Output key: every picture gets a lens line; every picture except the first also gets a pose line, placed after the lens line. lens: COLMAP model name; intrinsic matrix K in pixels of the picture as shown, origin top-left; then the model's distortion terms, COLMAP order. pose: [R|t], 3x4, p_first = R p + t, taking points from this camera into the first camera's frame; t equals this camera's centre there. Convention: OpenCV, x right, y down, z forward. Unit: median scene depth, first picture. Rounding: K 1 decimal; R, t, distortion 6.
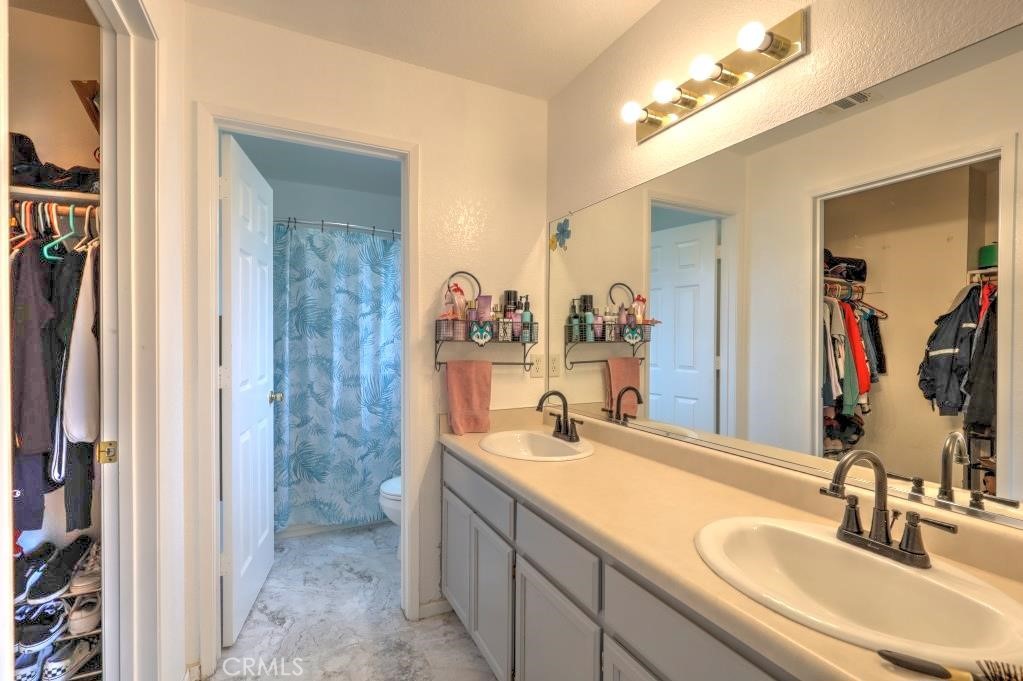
lens RADIAL K [[464.7, 0, 516.6], [0, 464.7, 339.5], [0, 0, 1]] dist [-0.000329, -0.001061]
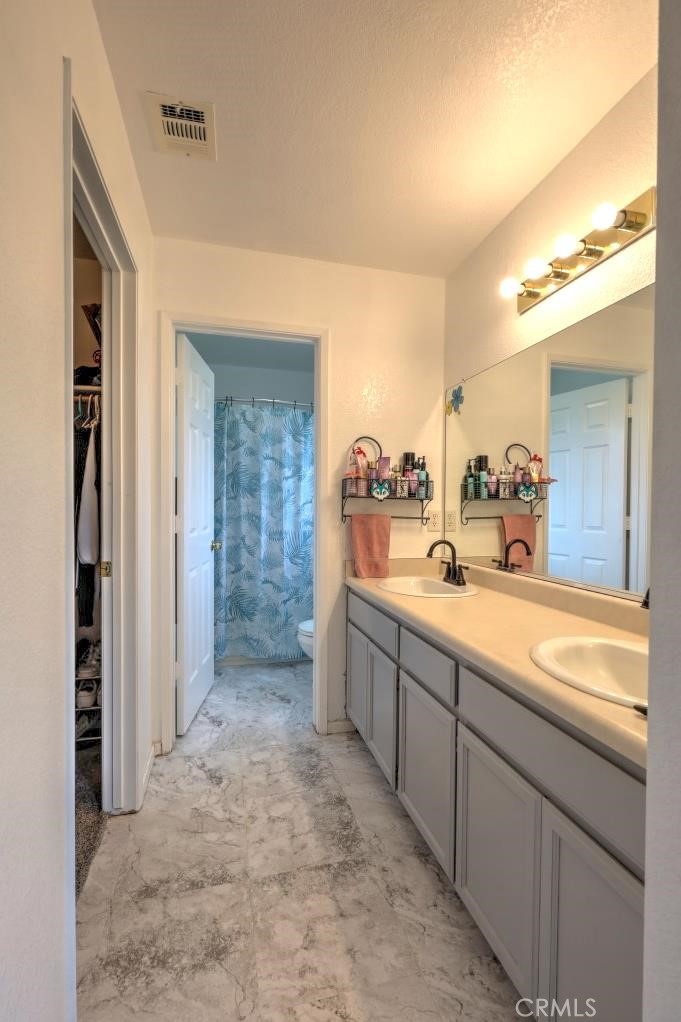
lens RADIAL K [[464.2, 0, 341.2], [0, 464.2, 511.8], [0, 0, 1]] dist [-0.000329, -0.001061]
pose [[0.976803, 0.005706, -0.214062, 0.070842], [-0.004795, 0.999977, 0.004775, 0.034333], [0.214084, -0.003638, 0.976808, -0.133185]]
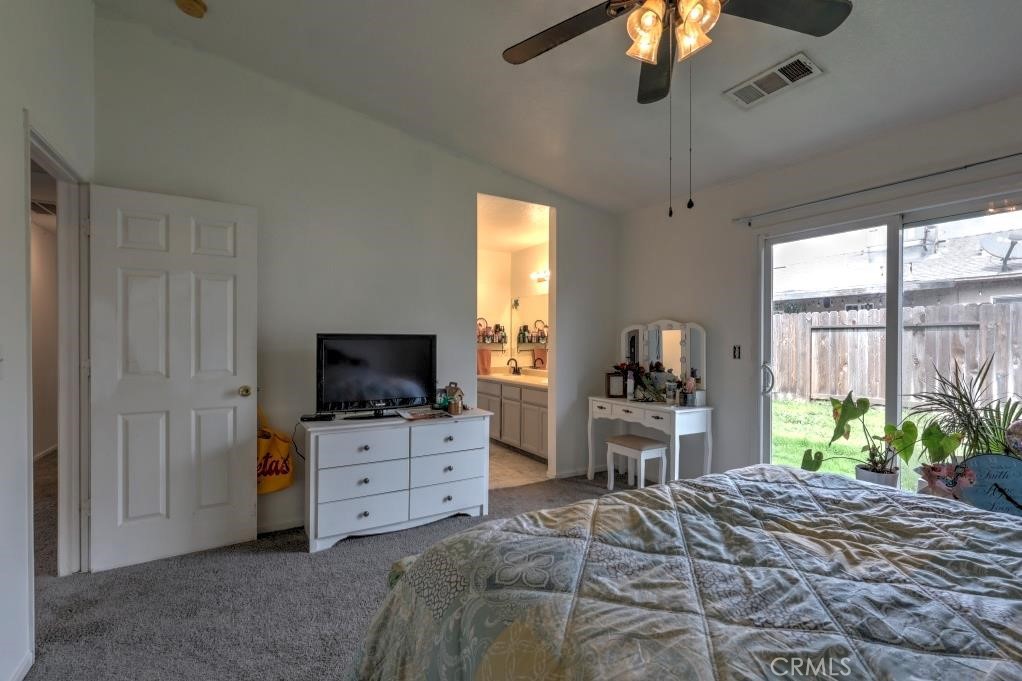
lens RADIAL K [[464.2, 0, 510.9], [0, 464.2, 342.1], [0, 0, 1]] dist [-0.000329, -0.001061]
pose [[0.998515, -0.000230, 0.054470, -0.088996], [0.000361, 0.999997, -0.002402, 0.008355], [-0.054469, 0.002418, 0.998513, -1.861890]]
